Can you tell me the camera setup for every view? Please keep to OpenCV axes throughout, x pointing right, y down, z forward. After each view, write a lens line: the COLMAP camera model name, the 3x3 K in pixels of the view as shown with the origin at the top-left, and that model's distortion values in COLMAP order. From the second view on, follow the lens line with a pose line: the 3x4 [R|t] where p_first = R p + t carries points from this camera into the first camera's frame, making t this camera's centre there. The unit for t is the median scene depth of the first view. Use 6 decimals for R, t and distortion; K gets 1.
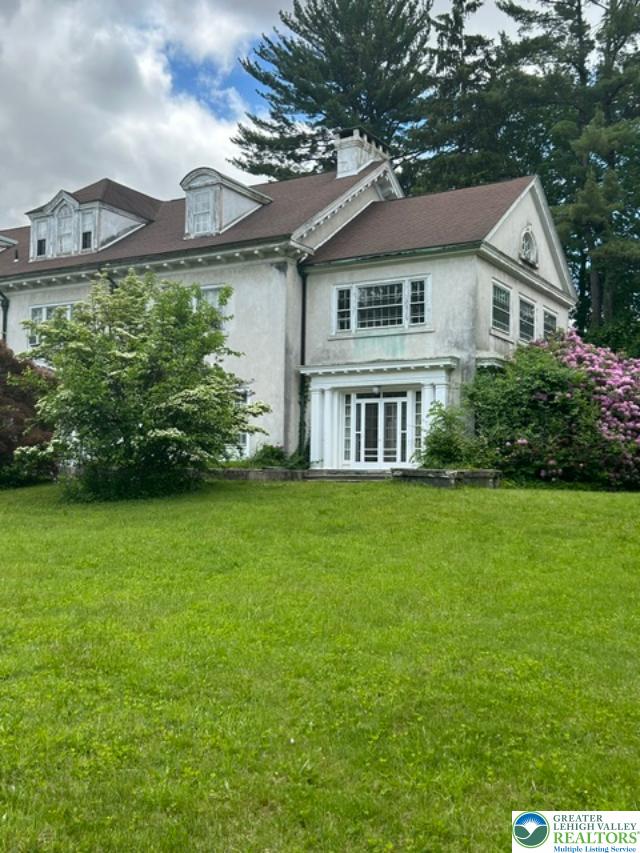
lens RADIAL K [[733.2, 0, 320.1], [0, 733.2, 442.4], [0, 0, 1]] dist [0.003237, -0.004765]
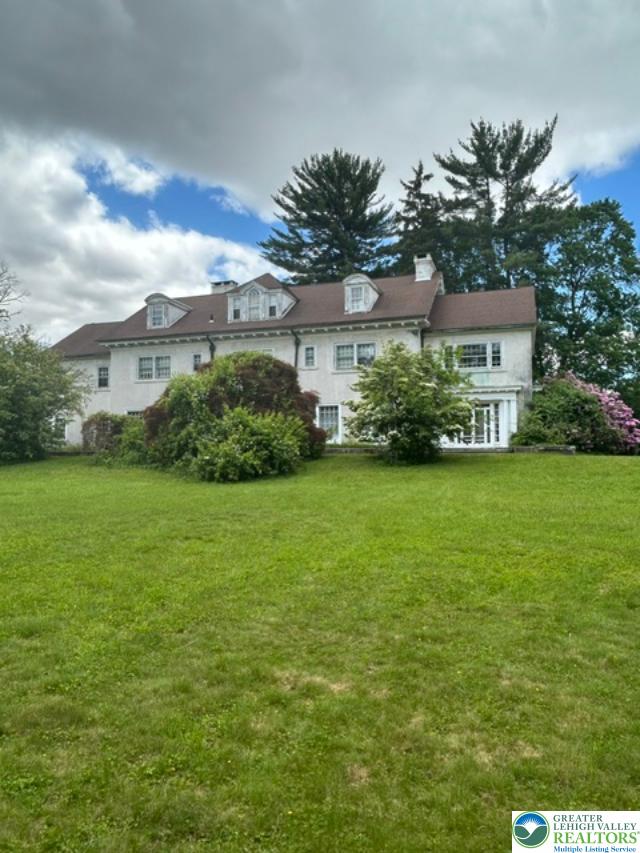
lens RADIAL K [[473.9, 0, 320.0], [0, 473.9, 426.5], [0, 0, 1]] dist [-0.002814, -0.000420]
pose [[0.987279, -0.003816, 0.158954, -0.470495], [0.006360, 0.999860, -0.015501, 0.001380], [-0.158873, 0.016314, 0.987164, -0.082740]]
